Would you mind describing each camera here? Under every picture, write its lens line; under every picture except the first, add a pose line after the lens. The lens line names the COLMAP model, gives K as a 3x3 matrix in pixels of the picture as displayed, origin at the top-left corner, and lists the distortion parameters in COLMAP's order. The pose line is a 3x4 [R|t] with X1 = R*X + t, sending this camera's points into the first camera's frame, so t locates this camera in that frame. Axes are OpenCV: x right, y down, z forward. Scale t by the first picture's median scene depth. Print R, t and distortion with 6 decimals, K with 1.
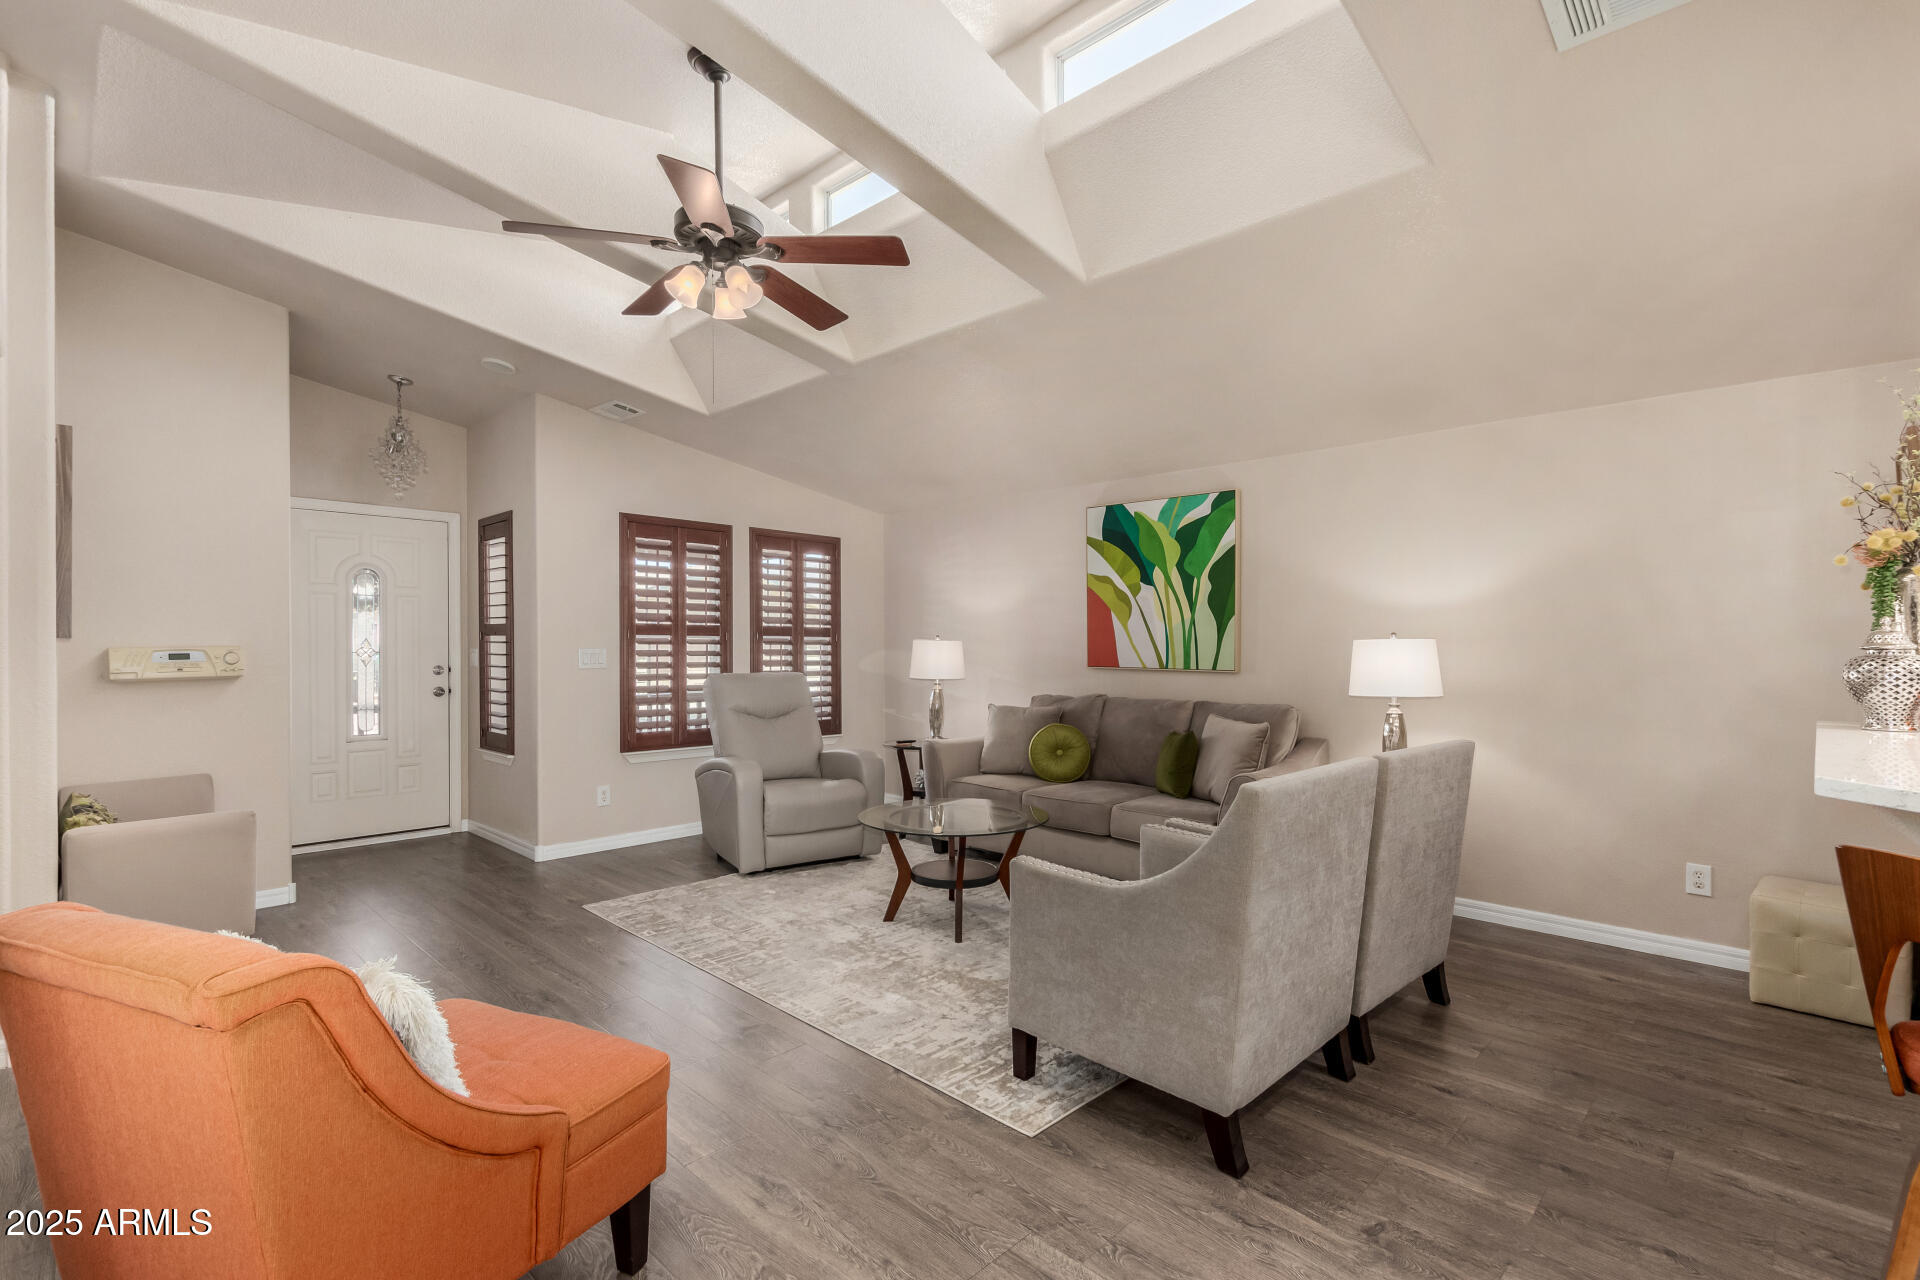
lens RADIAL K [[885.3, 0, 962.2], [0, 885.3, 651.6], [0, 0, 1]] dist [0.011716, -0.004058]
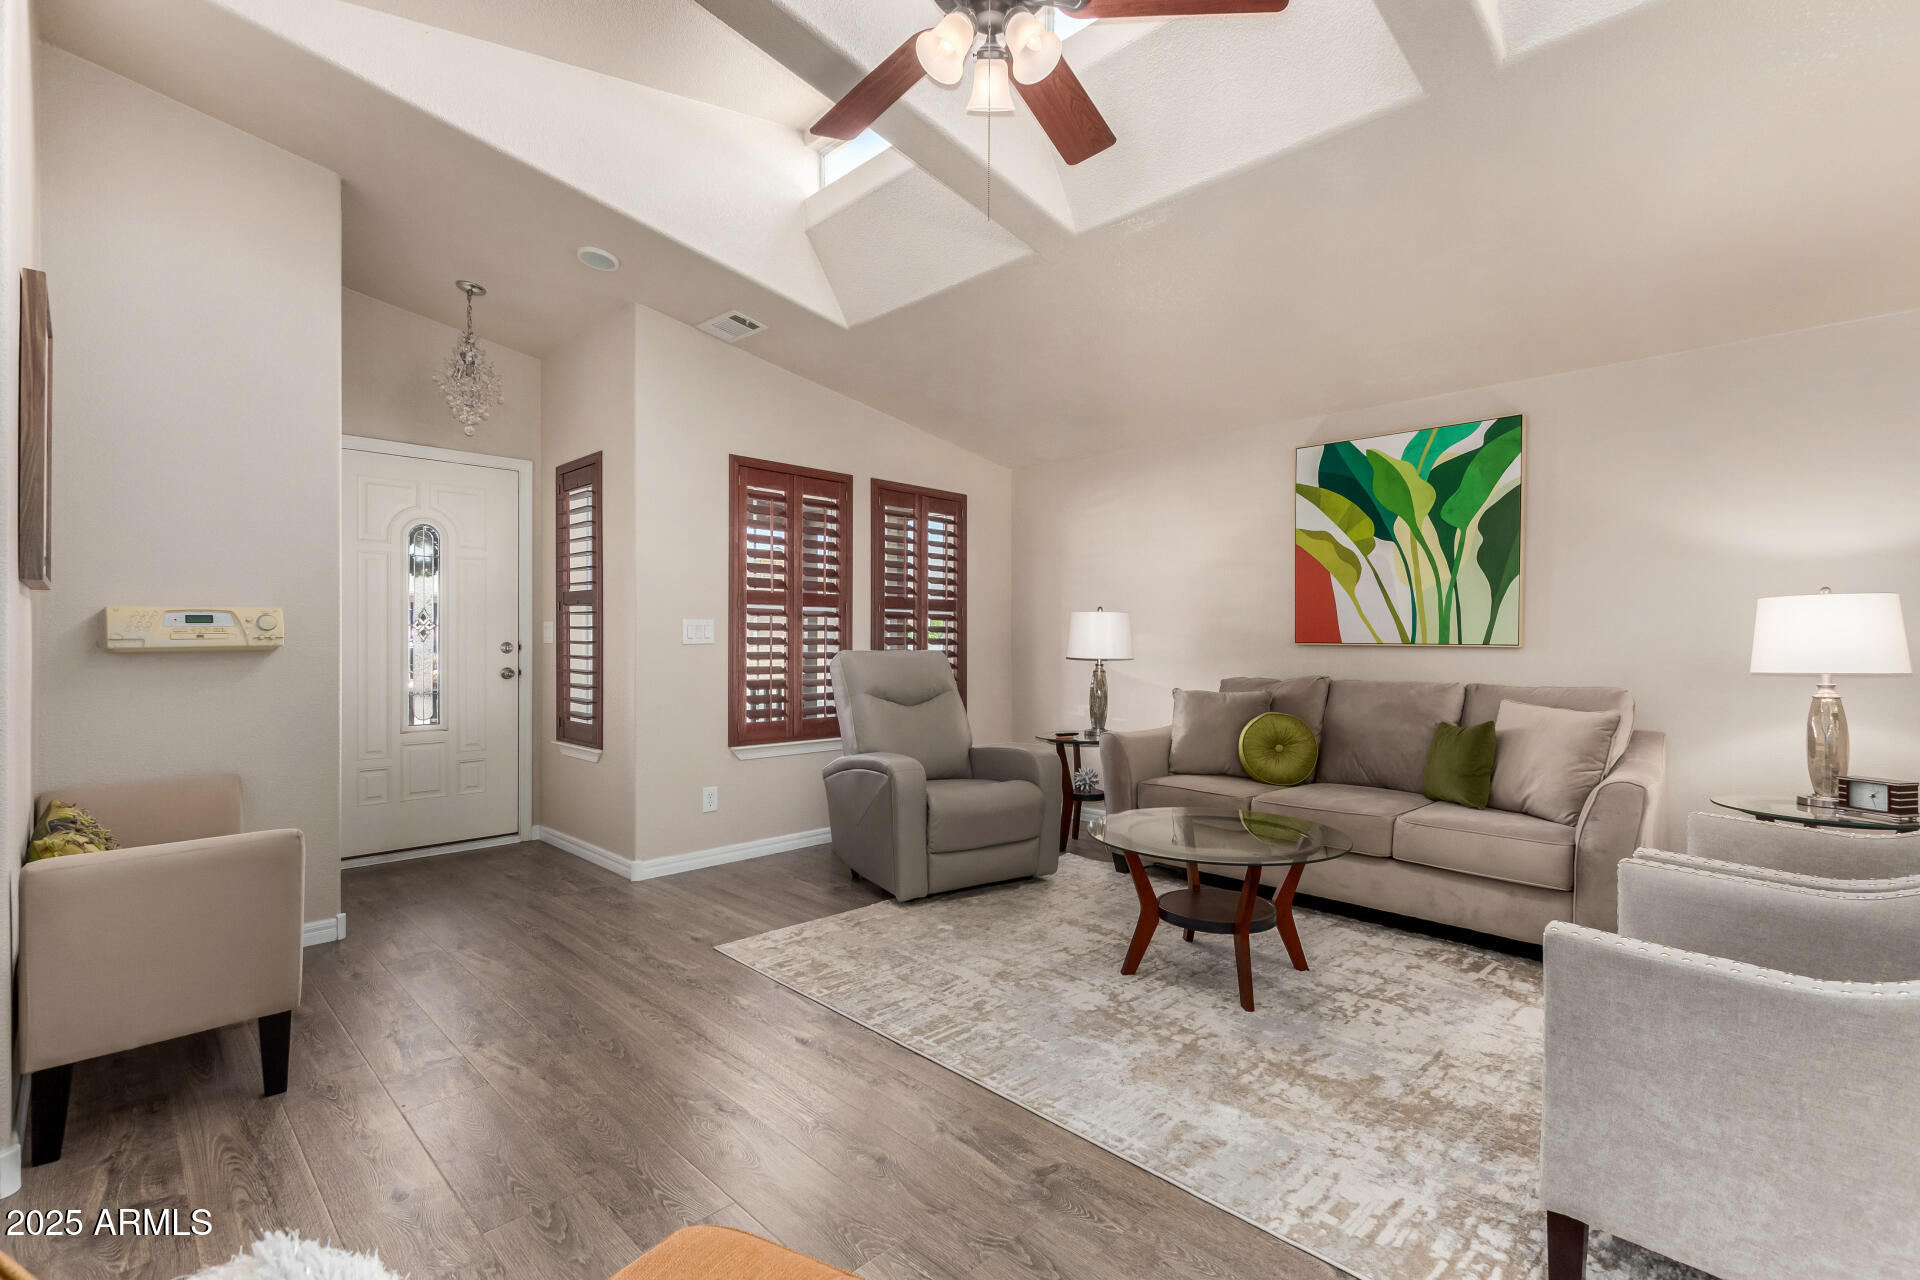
lens RADIAL K [[885.3, 0, 962.4], [0, 885.3, 638.5], [0, 0, 1]] dist [0.011716, -0.004058]
pose [[0.999831, 0.000342, -0.018362, -0.170759], [-0.000477, 0.999973, -0.007352, 0.021686], [0.018359, 0.007359, 0.999804, 0.201283]]
